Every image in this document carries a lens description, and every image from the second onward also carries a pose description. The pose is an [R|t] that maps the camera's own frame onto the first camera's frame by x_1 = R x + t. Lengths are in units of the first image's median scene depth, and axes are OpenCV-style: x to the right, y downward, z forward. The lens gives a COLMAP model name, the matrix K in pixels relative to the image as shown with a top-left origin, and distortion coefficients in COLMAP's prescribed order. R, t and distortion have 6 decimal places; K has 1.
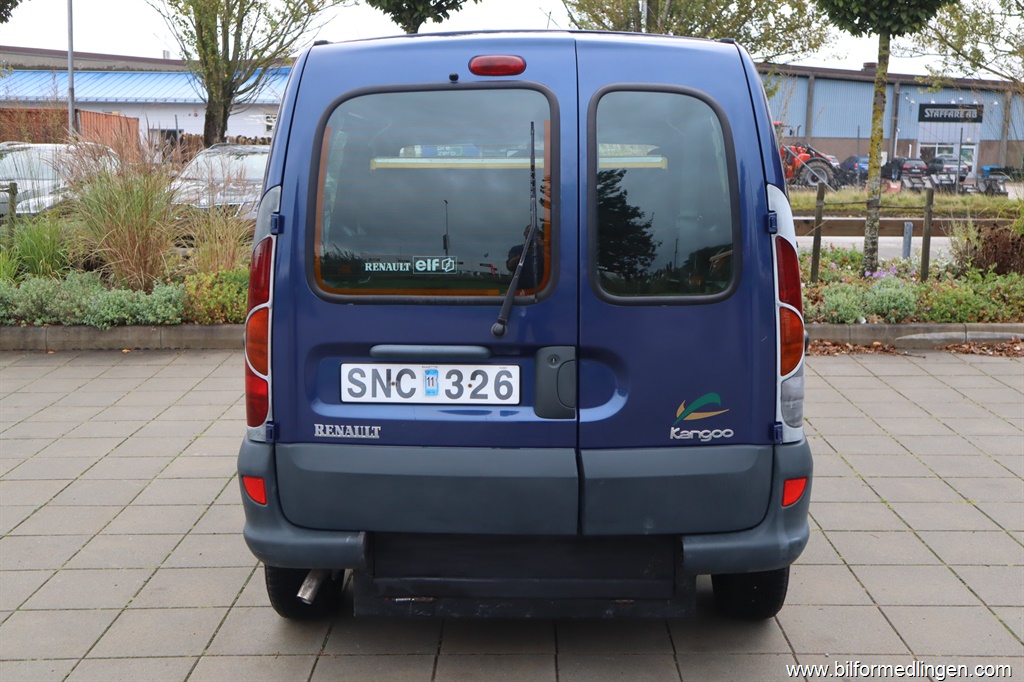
lens RADIAL K [[1149.4, 0, 489.6], [0, 1149.4, 341.7], [0, 0, 1]] dist [0.028961, 0.000000]
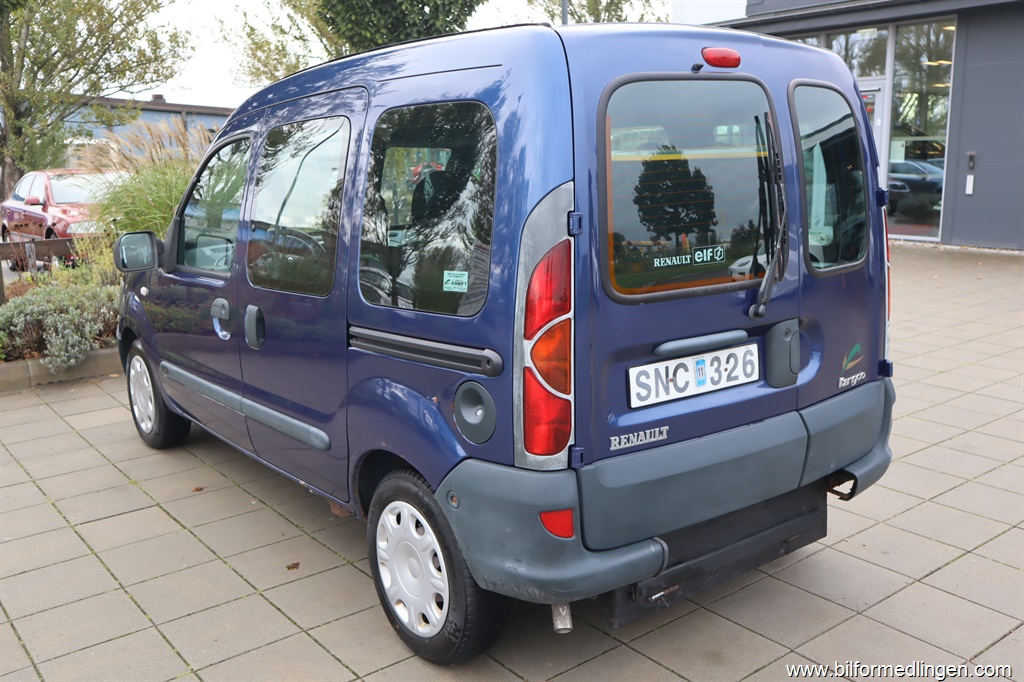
lens RADIAL K [[957.1, 0, 516.8], [0, 957.1, 338.8], [0, 0, 1]] dist [-0.013182, 0.000000]
pose [[0.766909, -0.135373, 0.627316, -0.691936], [0.128511, 0.990094, 0.056552, -0.061460], [-0.628757, 0.037247, 0.776709, 0.450174]]
